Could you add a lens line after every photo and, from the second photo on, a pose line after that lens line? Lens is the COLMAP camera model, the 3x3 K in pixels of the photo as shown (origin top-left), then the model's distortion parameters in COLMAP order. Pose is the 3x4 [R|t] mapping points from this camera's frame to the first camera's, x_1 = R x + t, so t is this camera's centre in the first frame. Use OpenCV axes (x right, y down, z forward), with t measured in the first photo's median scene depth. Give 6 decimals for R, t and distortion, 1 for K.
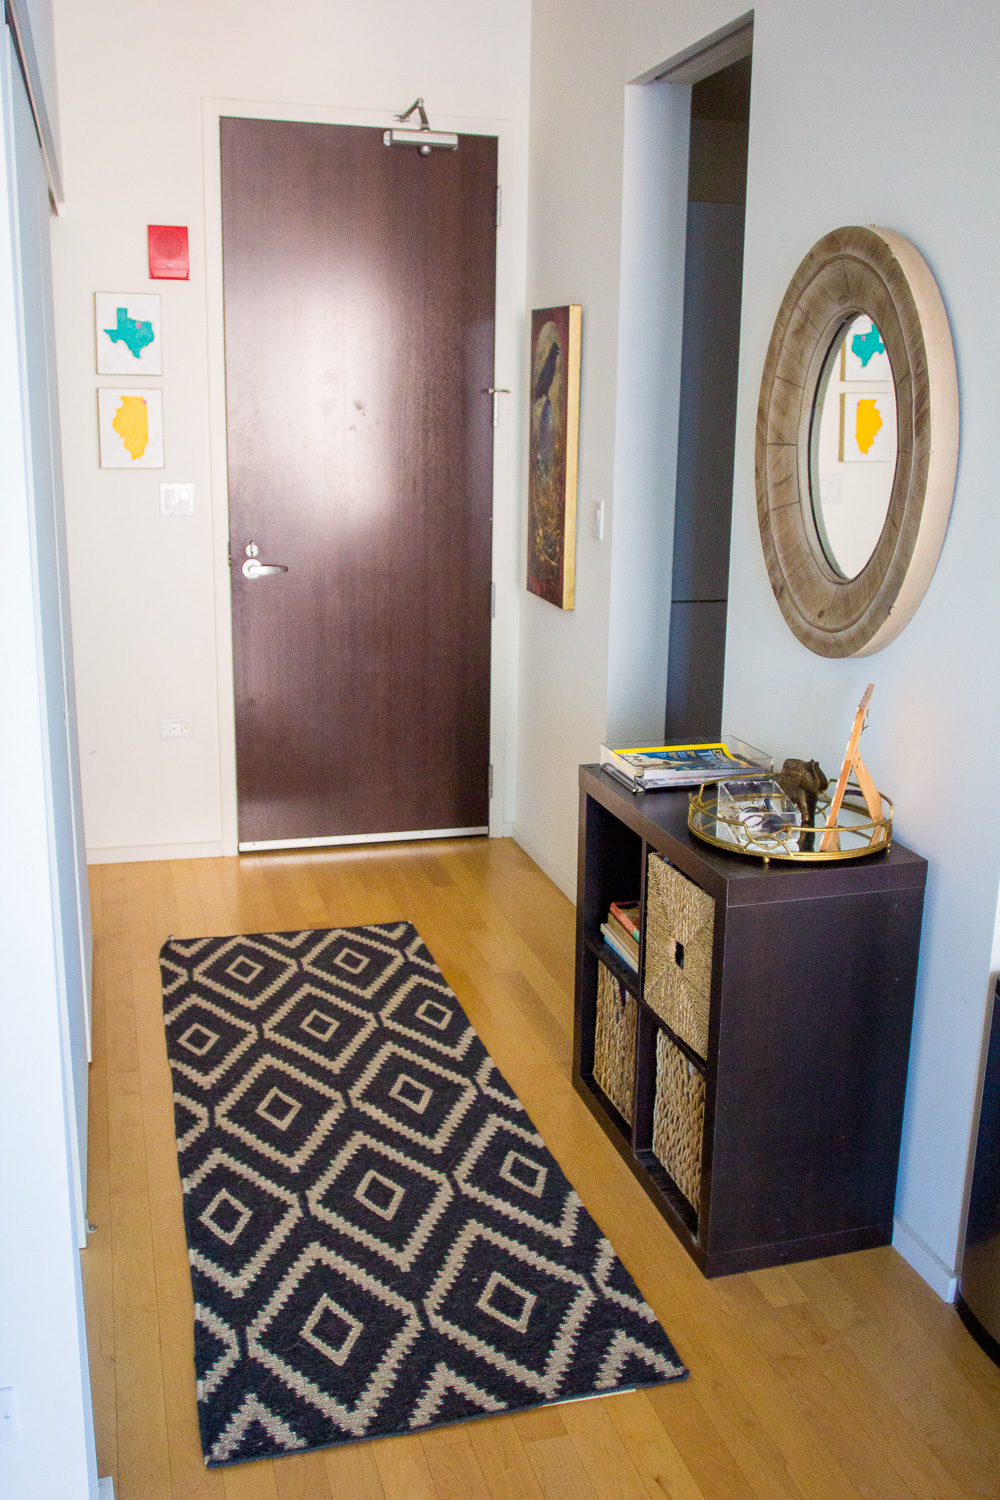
lens RADIAL K [[1391.8, 0, 500.0], [0, 1391.8, 750.0], [0, 0, 1]] dist [-0.056969, 0.012168]
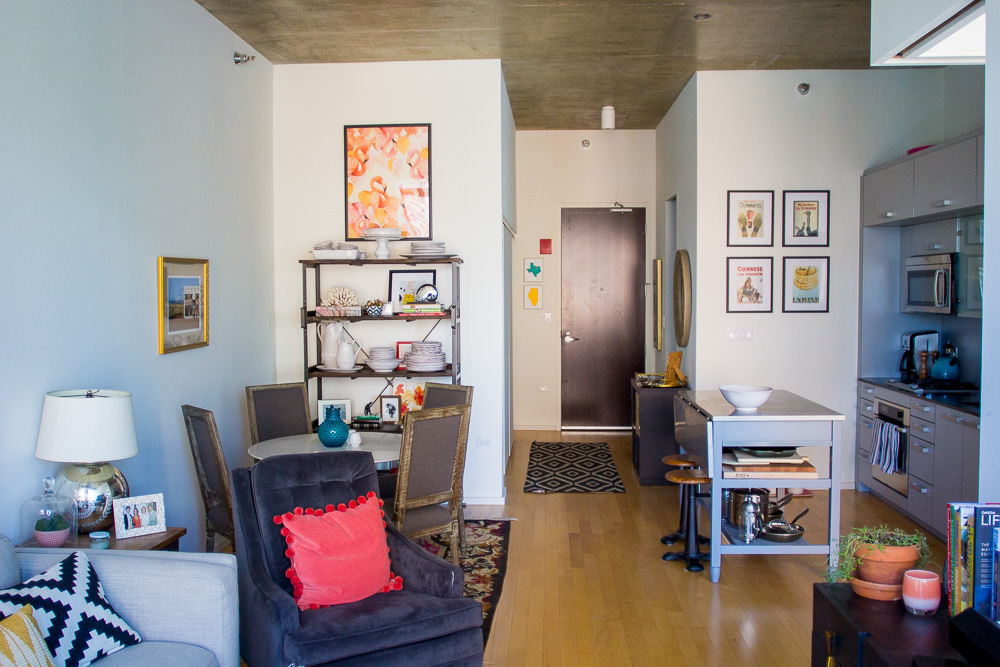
lens RADIAL K [[927.8, 0, 500.0], [0, 927.8, 333.5], [0, 0, 1]] dist [-0.056969, 0.012168]
pose [[0.946966, -0.004843, -0.321297, 0.382895], [-0.057528, 0.981177, -0.184342, 0.276154], [0.316142, 0.193049, 0.928863, -1.110222]]
